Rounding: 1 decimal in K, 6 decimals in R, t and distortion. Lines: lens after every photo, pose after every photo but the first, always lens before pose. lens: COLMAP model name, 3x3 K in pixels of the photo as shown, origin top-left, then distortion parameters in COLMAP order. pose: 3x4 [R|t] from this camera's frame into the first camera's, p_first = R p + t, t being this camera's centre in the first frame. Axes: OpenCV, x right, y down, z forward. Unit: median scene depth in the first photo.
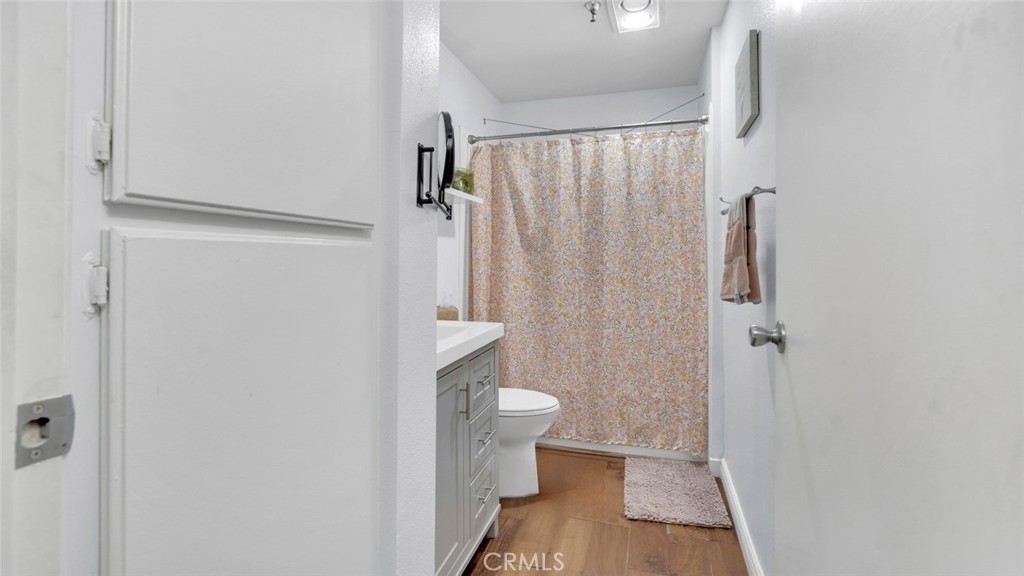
lens RADIAL K [[459.2, 0, 513.2], [0, 459.2, 260.1], [0, 0, 1]] dist [-0.011824, 0.002860]
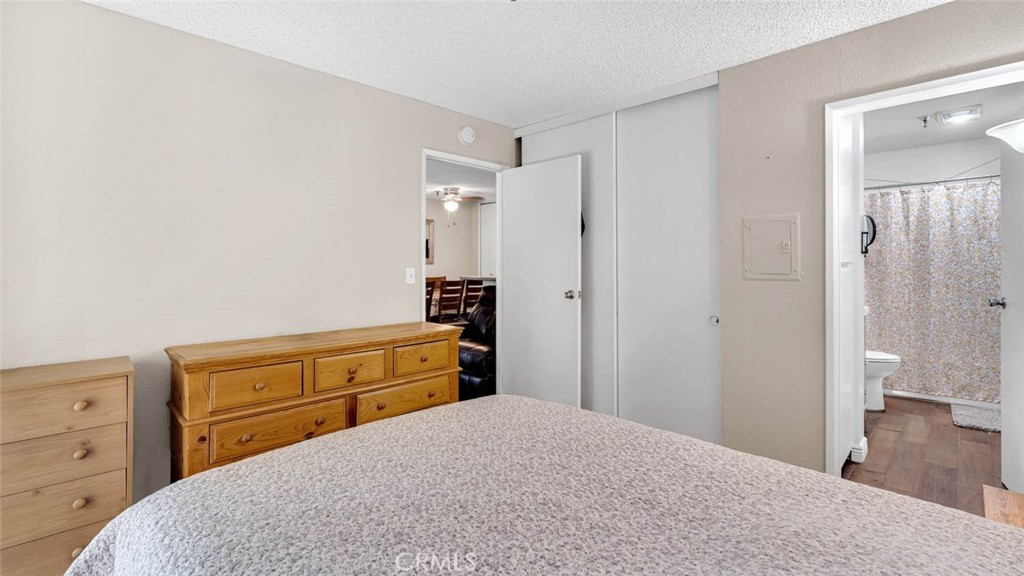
lens RADIAL K [[459.2, 0, 519.9], [0, 459.2, 265.8], [0, 0, 1]] dist [-0.011824, 0.002860]
pose [[0.888616, -0.006976, -0.458598, -0.307681], [0.006386, 0.999976, -0.002836, -0.023076], [0.458607, -0.000408, 0.888639, -0.924439]]
